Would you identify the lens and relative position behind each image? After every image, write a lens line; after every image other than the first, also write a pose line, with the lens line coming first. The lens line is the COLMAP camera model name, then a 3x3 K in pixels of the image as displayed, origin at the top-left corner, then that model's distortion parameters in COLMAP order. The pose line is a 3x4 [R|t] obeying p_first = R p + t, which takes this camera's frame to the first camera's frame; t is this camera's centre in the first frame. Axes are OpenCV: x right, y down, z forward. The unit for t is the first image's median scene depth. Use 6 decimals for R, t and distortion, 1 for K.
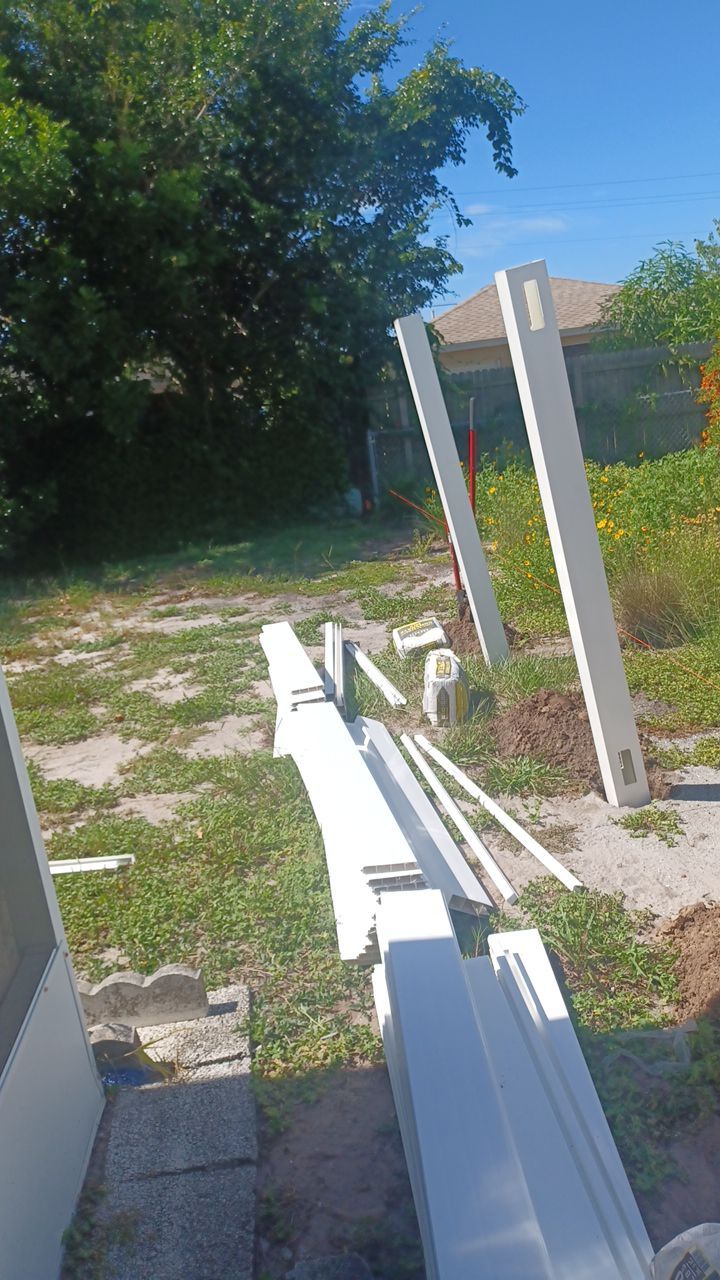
lens RADIAL K [[925.6, 0, 419.2], [0, 925.6, 624.6], [0, 0, 1]] dist [0.037166, -0.029019]
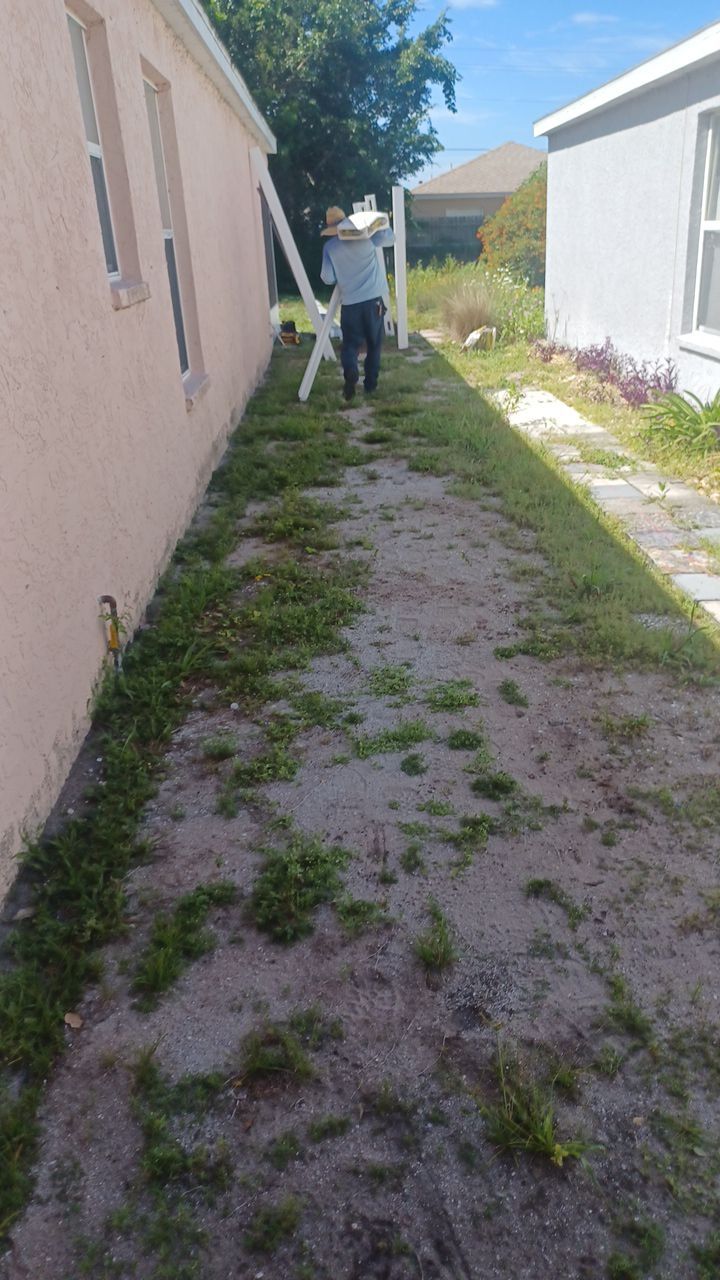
lens RADIAL K [[896.9, 0, 360.0], [0, 896.9, 640.0], [0, 0, 1]] dist [0.045932, -0.086236]
pose [[0.990528, 0.115527, -0.074209, 0.176190], [-0.099006, 0.975399, 0.196963, 0.248488], [0.095137, -0.187750, 0.977598, -1.095941]]
